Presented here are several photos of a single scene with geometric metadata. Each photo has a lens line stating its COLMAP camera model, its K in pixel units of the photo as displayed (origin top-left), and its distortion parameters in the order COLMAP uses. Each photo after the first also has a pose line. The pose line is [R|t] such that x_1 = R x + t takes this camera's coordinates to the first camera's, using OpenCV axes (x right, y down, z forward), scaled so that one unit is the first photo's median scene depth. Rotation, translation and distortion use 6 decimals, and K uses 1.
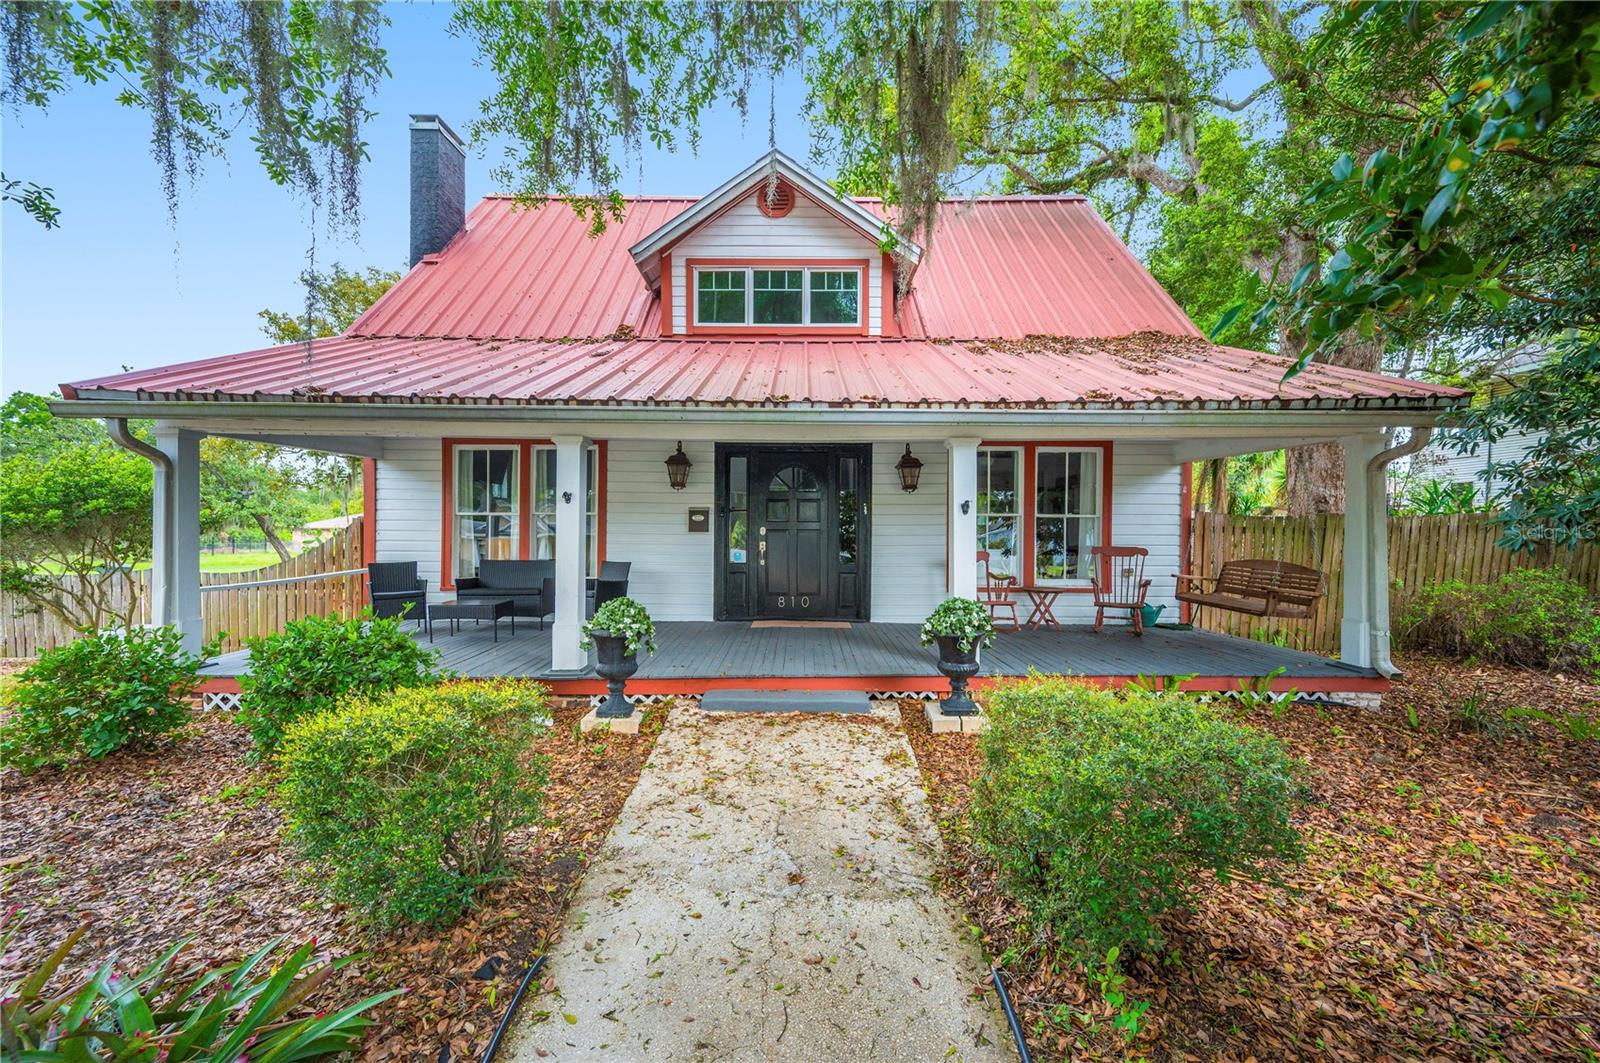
lens RADIAL K [[647.5, 0, 805.8], [0, 647.5, 528.6], [0, 0, 1]] dist [0.001083, -0.000346]
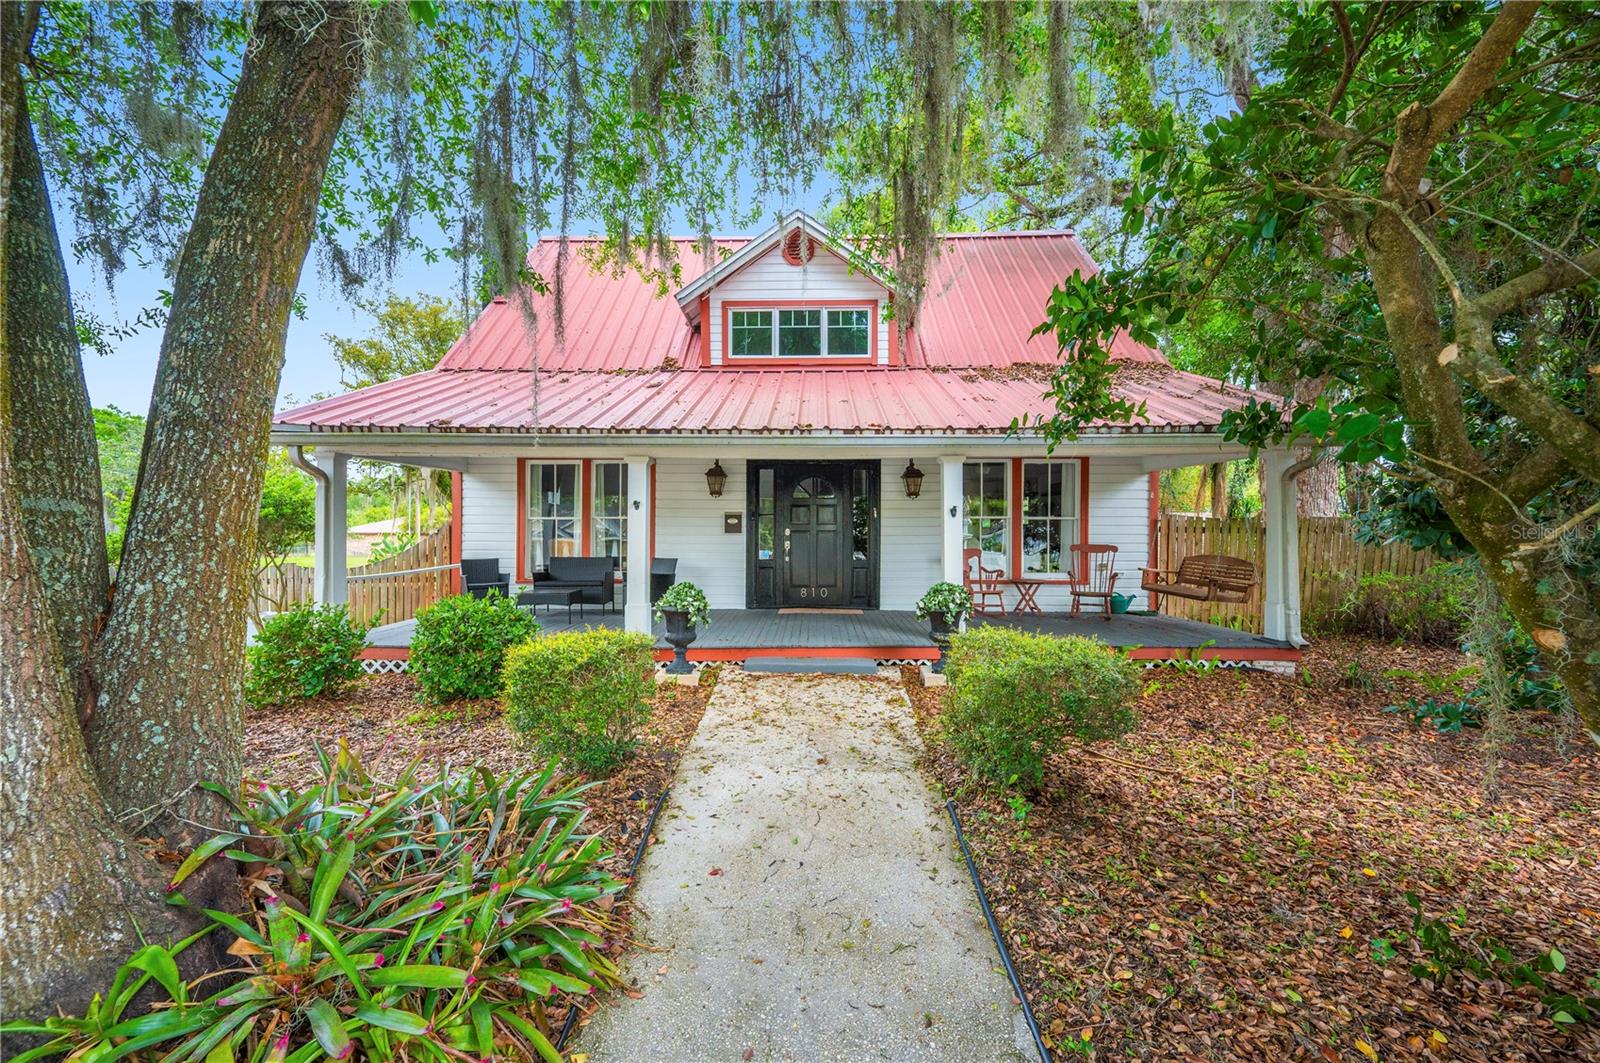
lens RADIAL K [[647.5, 0, 803.0], [0, 647.5, 527.9], [0, 0, 1]] dist [0.001083, -0.000346]
pose [[0.999606, -0.003181, -0.027905, -0.008573], [0.002995, 0.999973, -0.006697, 0.006195], [0.027926, 0.006610, 0.999588, -0.254805]]
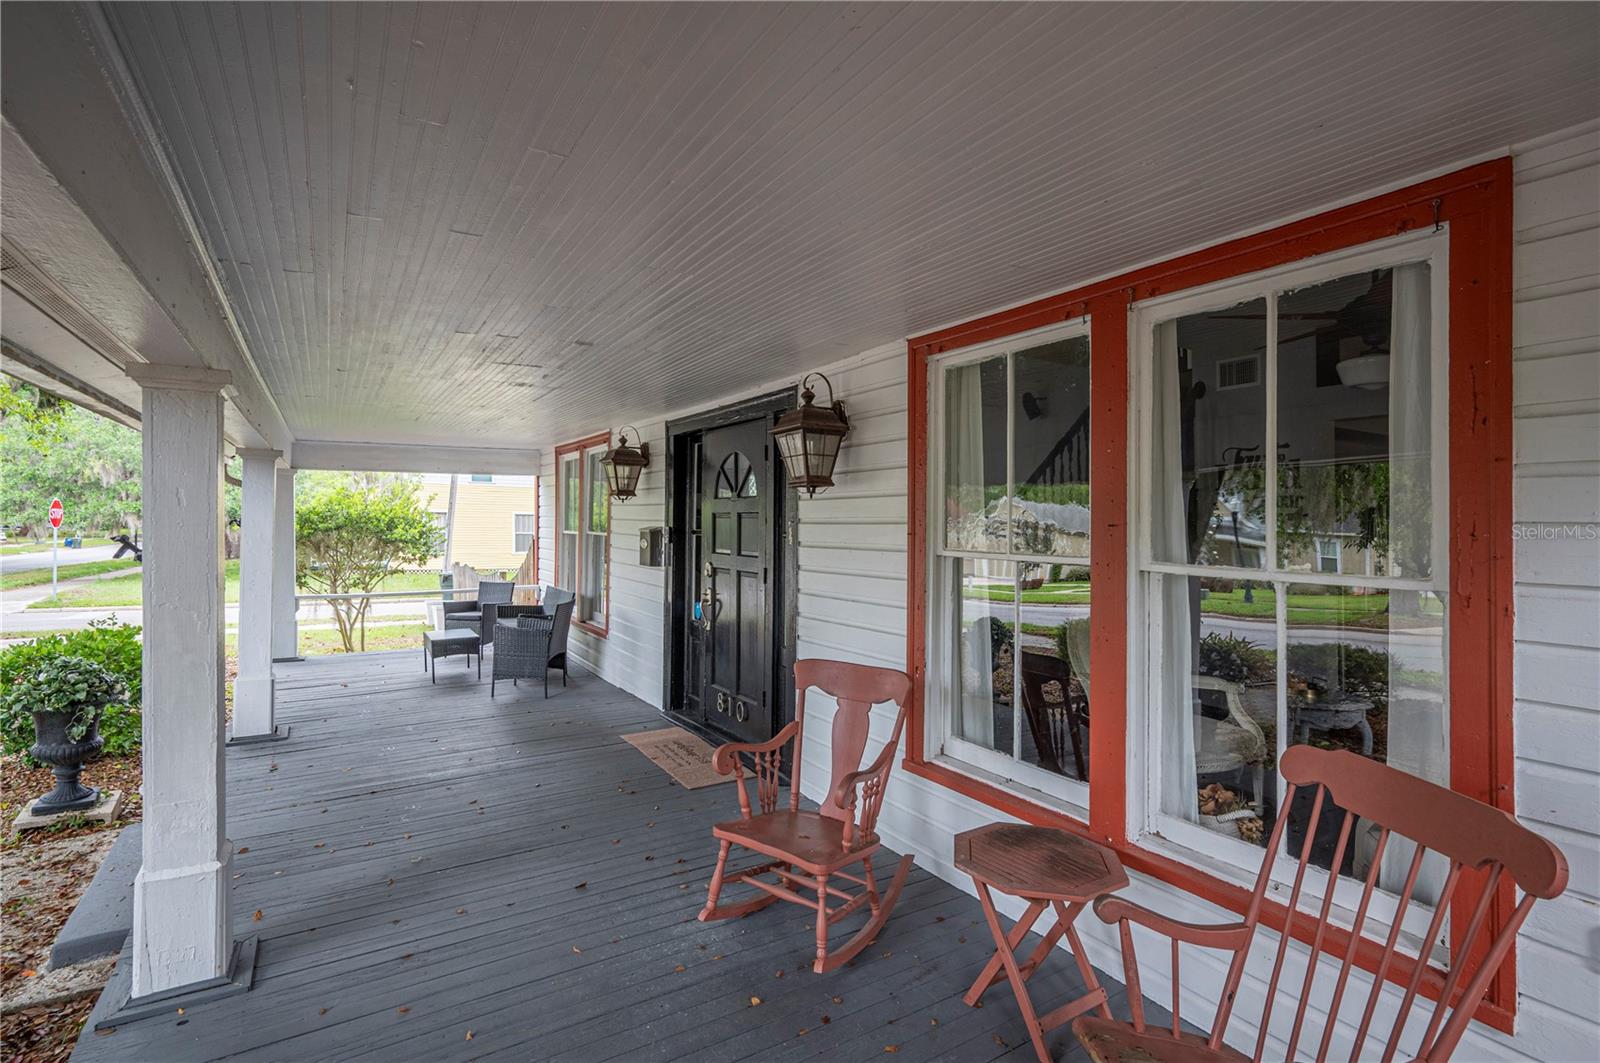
lens RADIAL K [[761.6, 0, 801.2], [0, 761.6, 524.0], [0, 0, 1]] dist [-0.000497, -0.000034]
pose [[0.537638, -0.000061, -0.843176, 0.813139], [-0.009557, 0.999935, -0.006166, -0.048300], [0.843122, 0.011373, 0.537602, 1.067729]]
